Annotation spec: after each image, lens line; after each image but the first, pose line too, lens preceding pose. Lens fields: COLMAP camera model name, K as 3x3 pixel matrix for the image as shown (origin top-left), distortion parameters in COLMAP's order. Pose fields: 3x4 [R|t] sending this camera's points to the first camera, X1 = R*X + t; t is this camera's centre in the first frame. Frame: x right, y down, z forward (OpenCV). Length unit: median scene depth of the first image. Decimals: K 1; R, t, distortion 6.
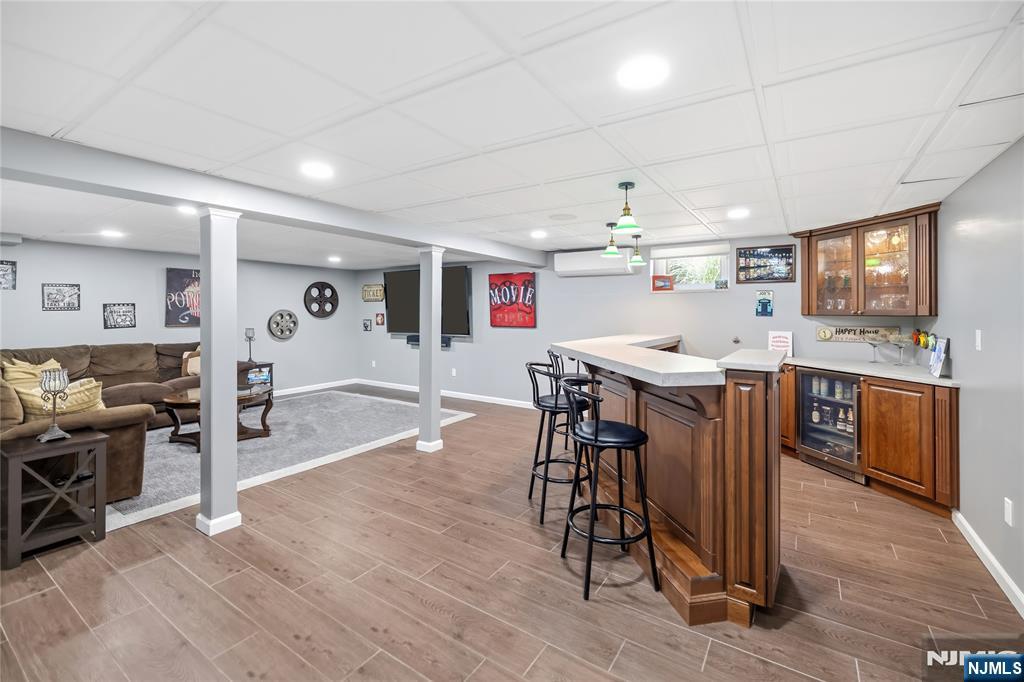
lens RADIAL K [[438.6, 0, 500.5], [0, 438.6, 312.0], [0, 0, 1]] dist [0.002094, -0.000004]
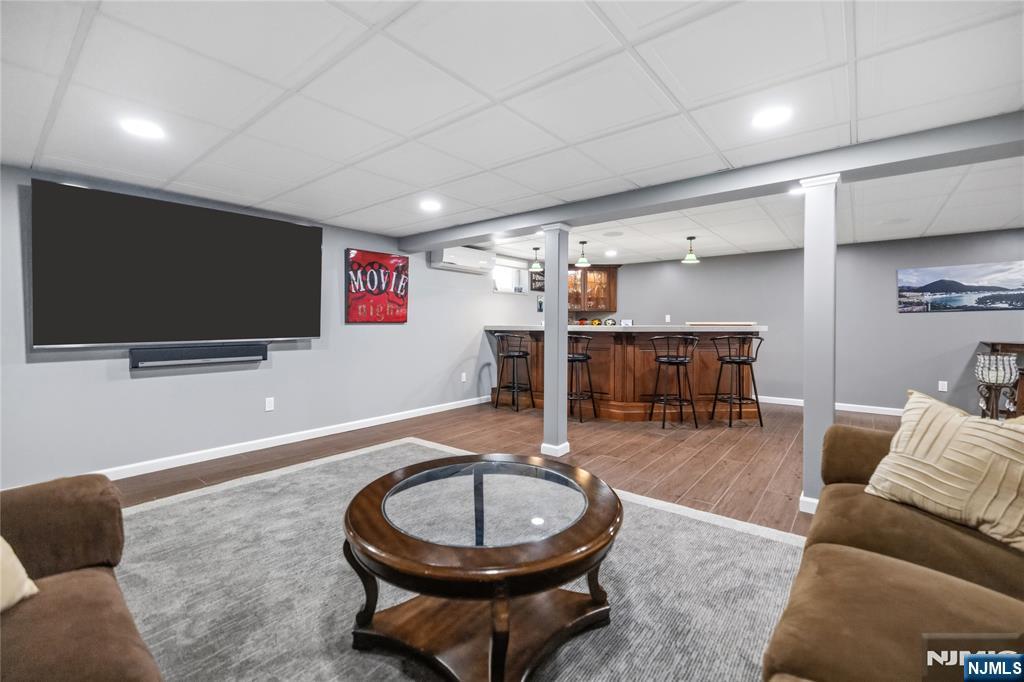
lens RADIAL K [[438.6, 0, 510.4], [0, 438.6, 333.7], [0, 0, 1]] dist [0.002094, -0.000004]
pose [[0.069561, -0.029604, 0.997138, -0.738121], [-0.003203, 0.999548, 0.029899, 0.030290], [-0.997573, -0.005274, 0.069435, 0.722418]]
